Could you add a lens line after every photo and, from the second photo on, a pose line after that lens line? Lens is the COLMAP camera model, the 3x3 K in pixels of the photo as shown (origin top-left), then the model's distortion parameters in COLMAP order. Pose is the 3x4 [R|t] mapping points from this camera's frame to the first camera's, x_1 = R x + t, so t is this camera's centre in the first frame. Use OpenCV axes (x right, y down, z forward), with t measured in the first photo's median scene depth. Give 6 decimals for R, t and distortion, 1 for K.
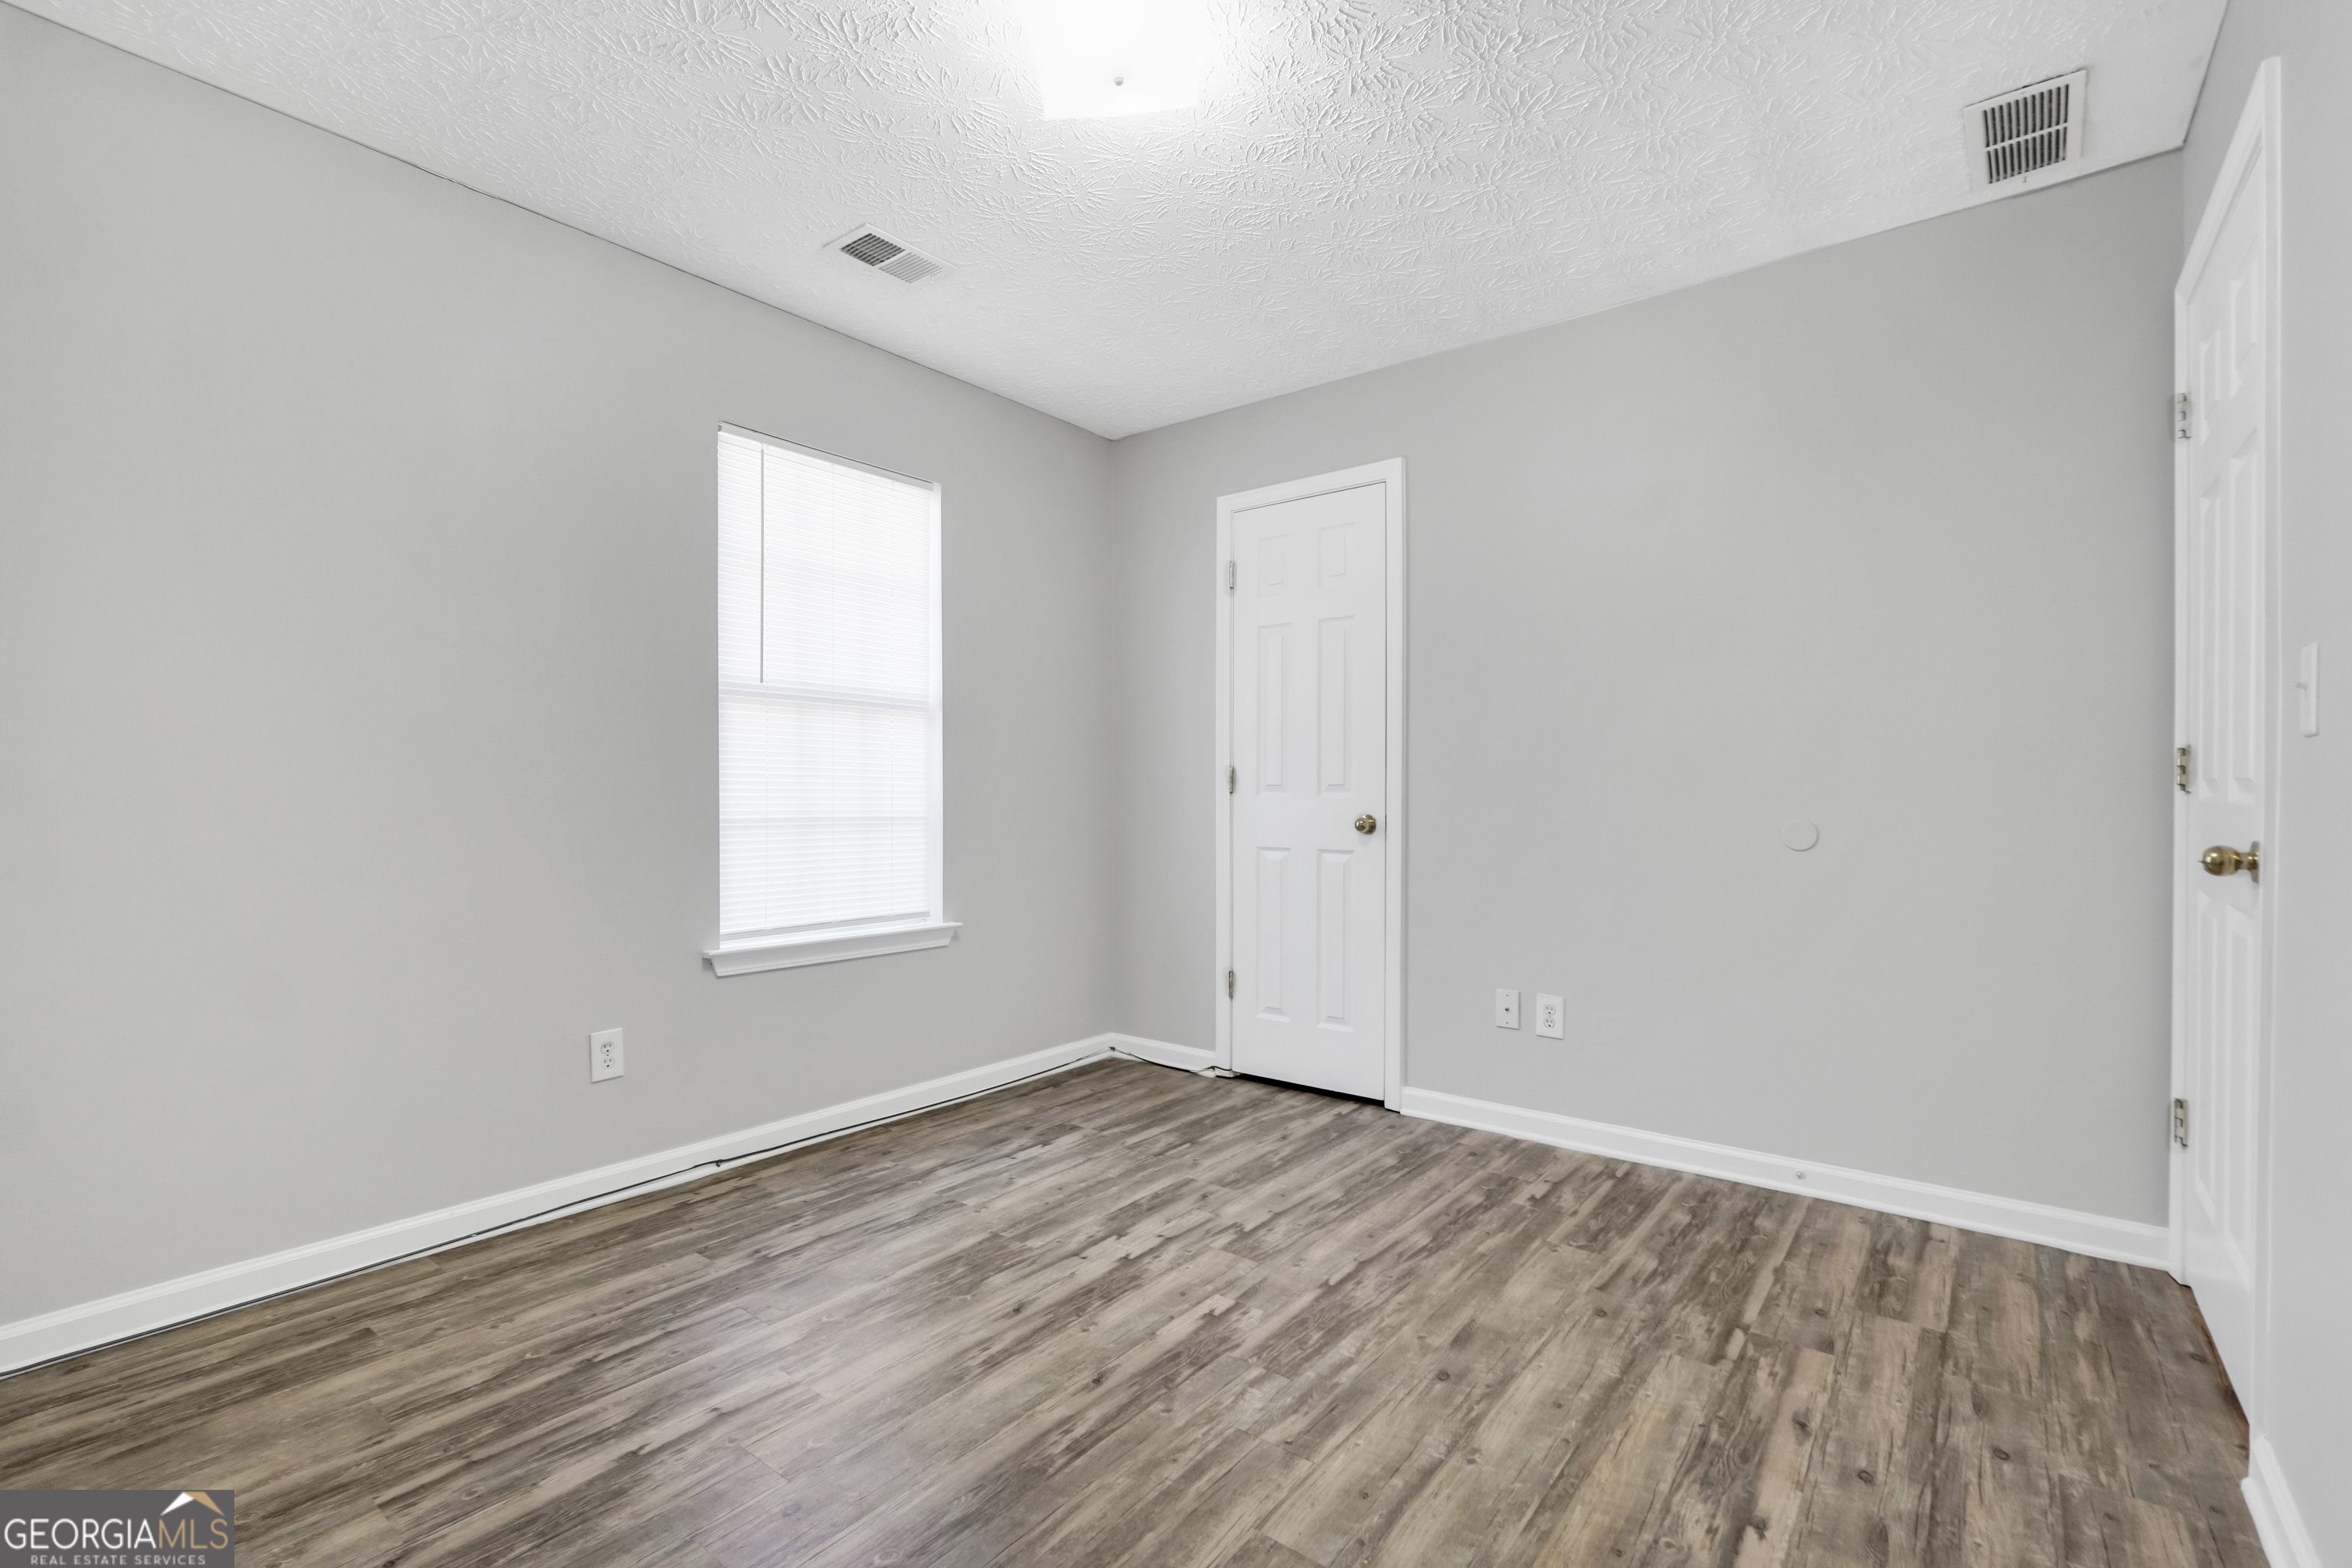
lens RADIAL K [[1057.6, 0, 1152.8], [0, 1057.6, 784.3], [0, 0, 1]] dist [-0.012530, 0.005449]
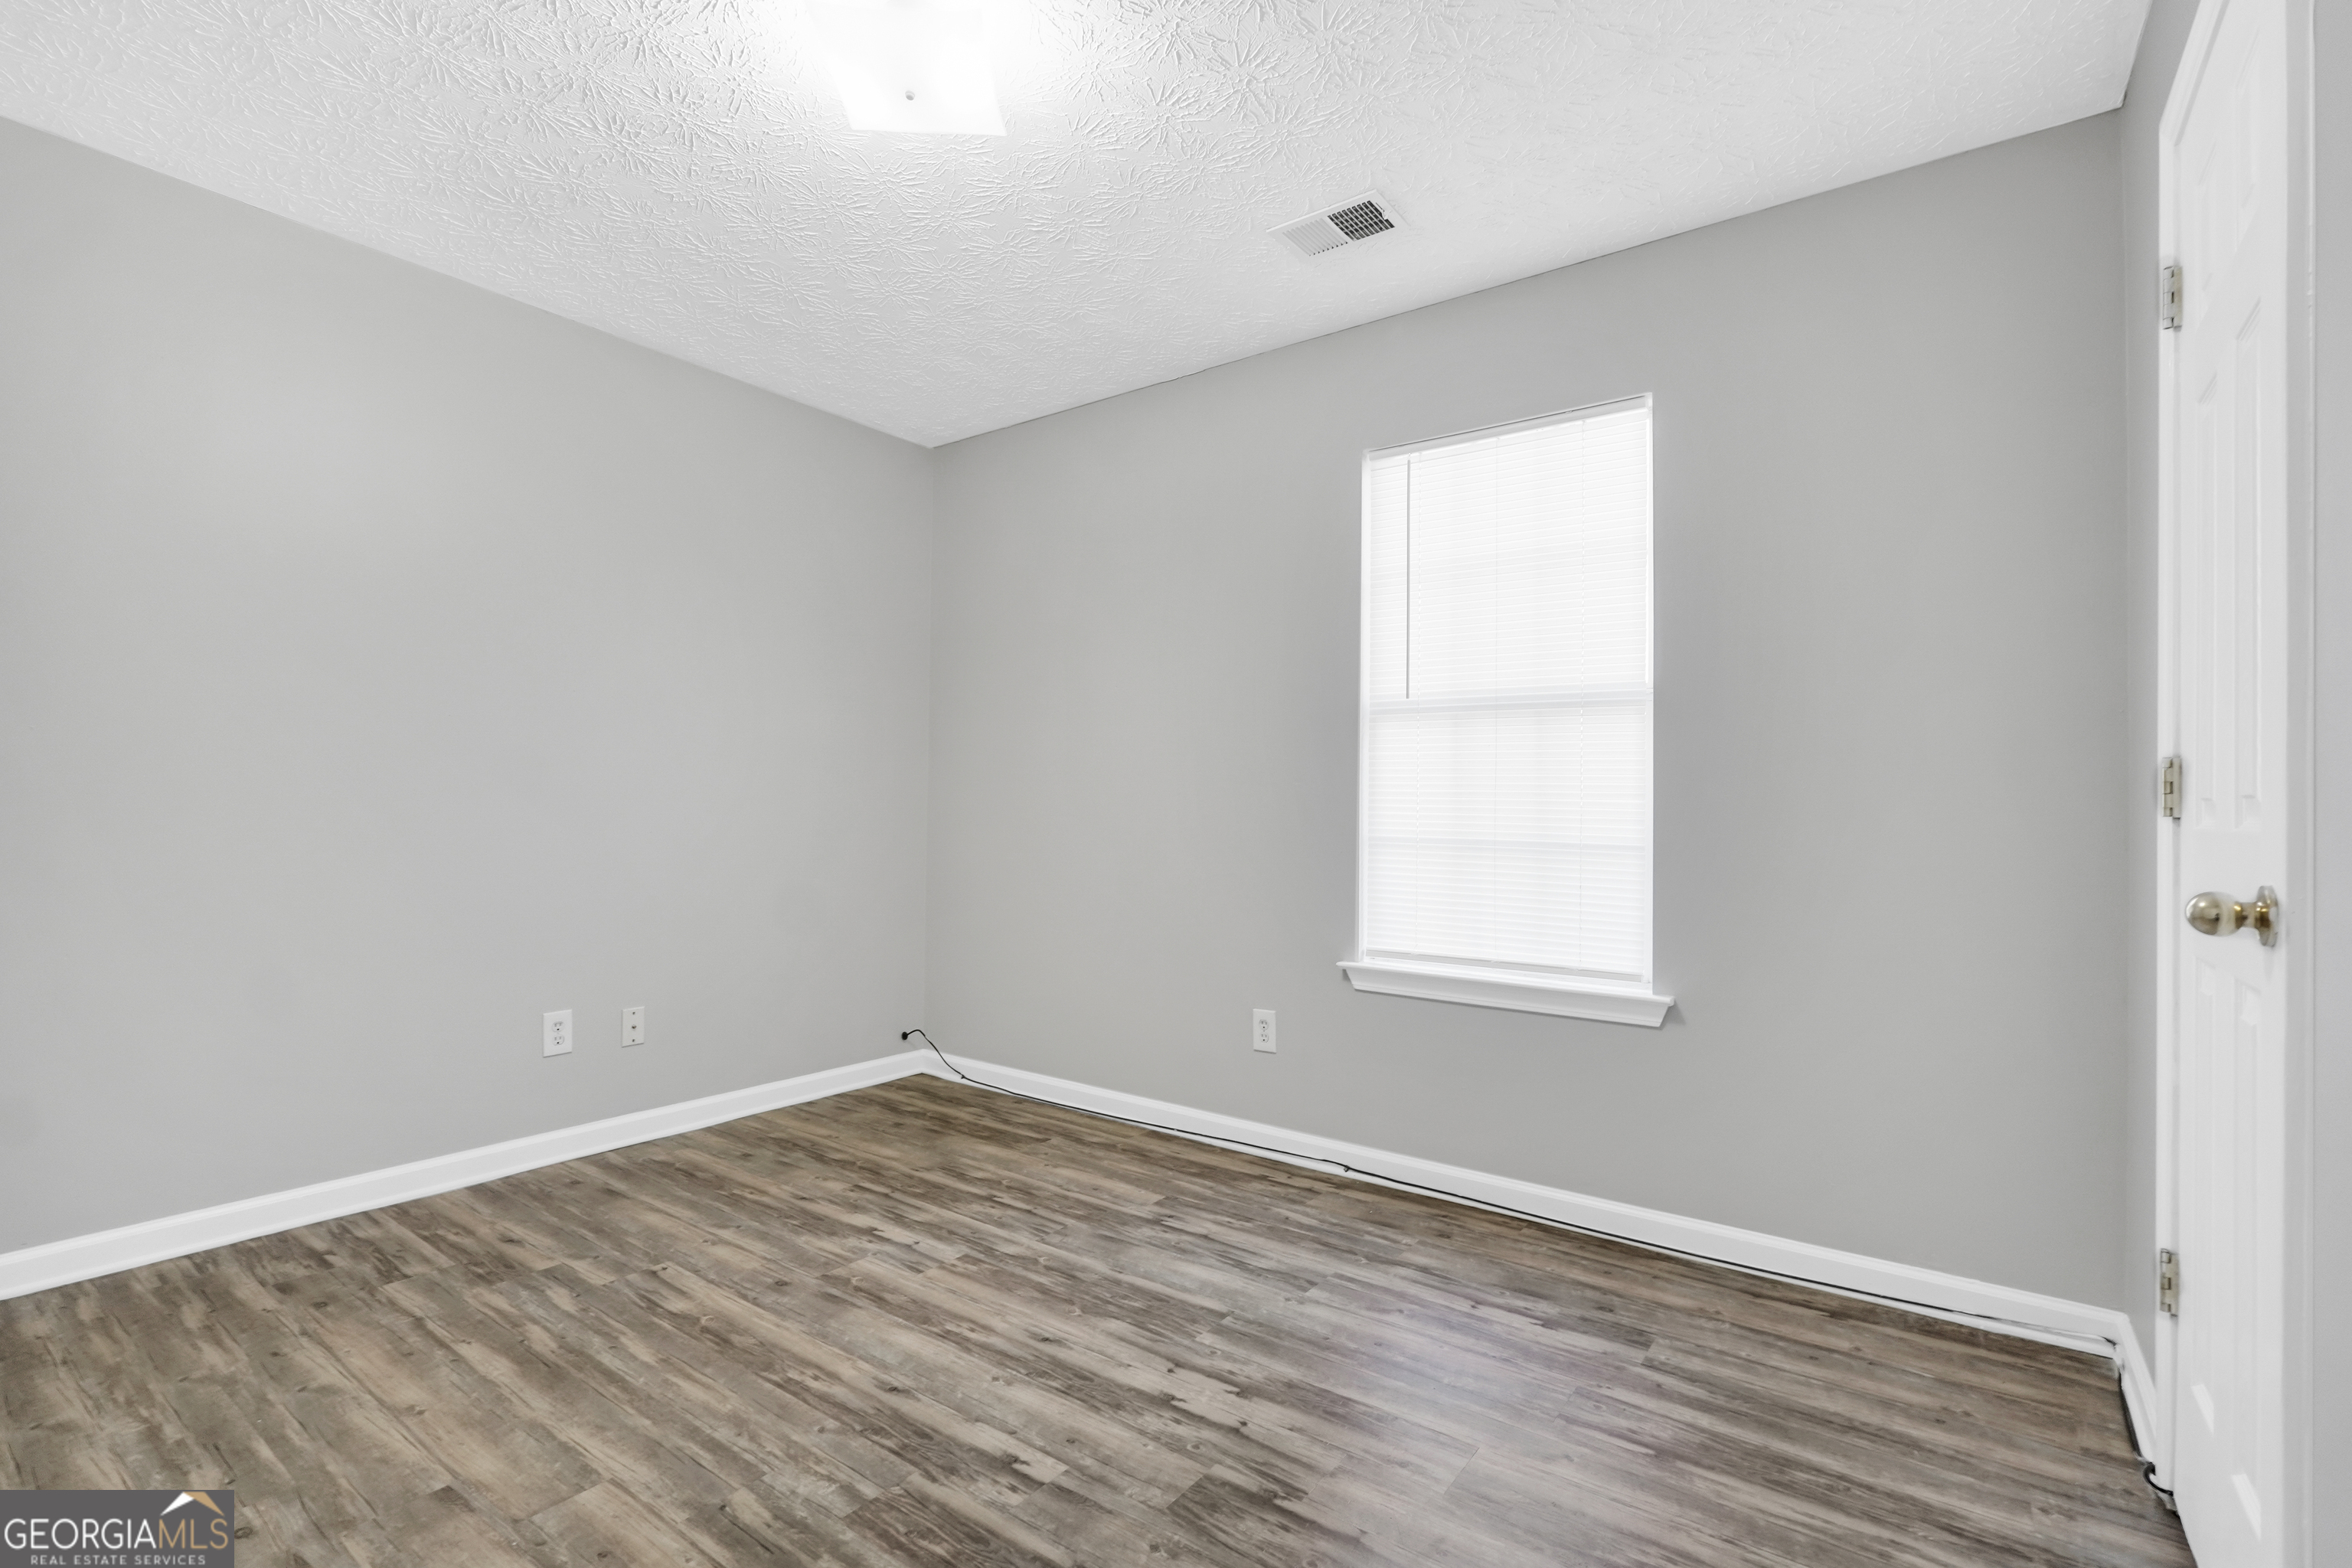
lens RADIAL K [[1057.6, 0, 1177.2], [0, 1057.6, 797.3], [0, 0, 1]] dist [-0.012530, 0.005449]
pose [[0.038580, -0.013107, -0.999170, 0.685569], [-0.003816, 0.999905, -0.013264, 0.009465], [0.999248, 0.004324, 0.038526, 0.869295]]
